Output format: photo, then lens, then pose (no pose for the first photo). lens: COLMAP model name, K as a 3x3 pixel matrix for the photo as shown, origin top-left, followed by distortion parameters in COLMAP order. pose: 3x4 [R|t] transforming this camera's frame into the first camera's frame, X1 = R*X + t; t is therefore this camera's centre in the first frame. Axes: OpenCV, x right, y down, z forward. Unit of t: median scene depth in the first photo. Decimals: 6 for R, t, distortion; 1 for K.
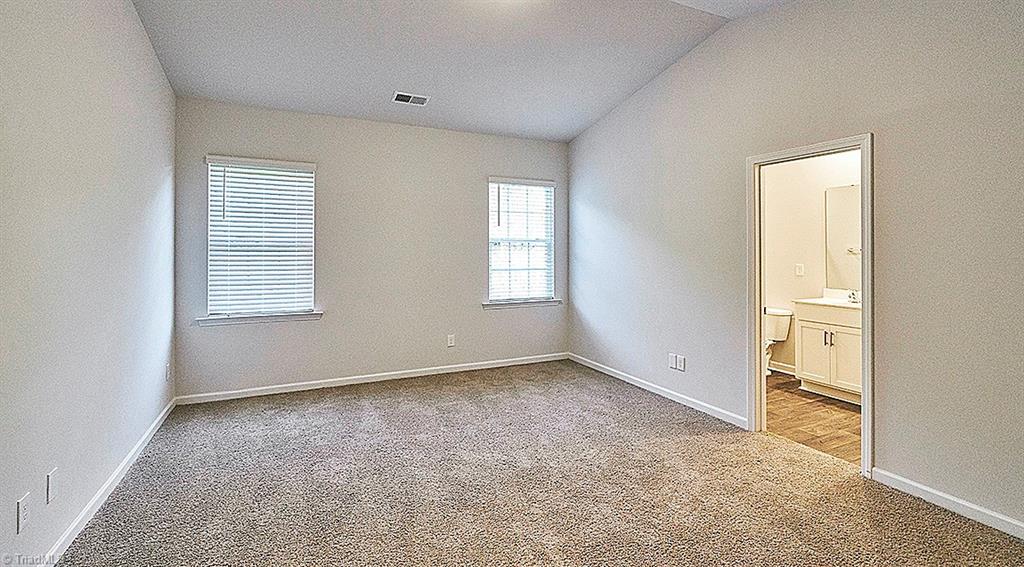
lens RADIAL K [[455.1, 0, 512.8], [0, 455.1, 248.3], [0, 0, 1]] dist [-0.001929, 0.000055]
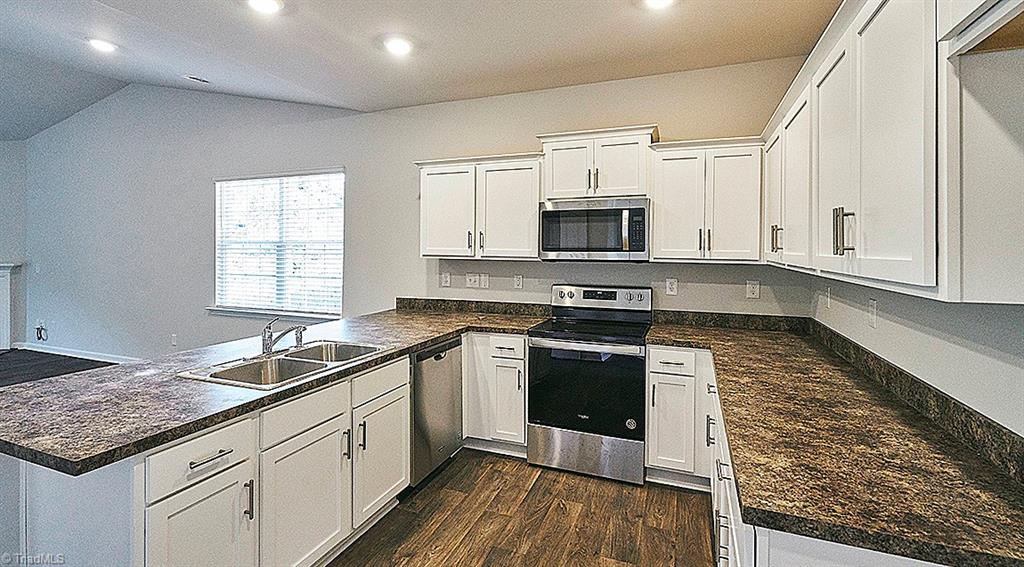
lens RADIAL K [[455.1, 0, 512.8], [0, 455.1, 248.3], [0, 0, 1]] dist [-0.001929, 0.000055]
pose [[0.681188, 0.000502, -0.732108, 1.063536], [0.004135, 0.999981, 0.004533, -0.008847], [0.732097, -0.006115, 0.681173, 0.801701]]
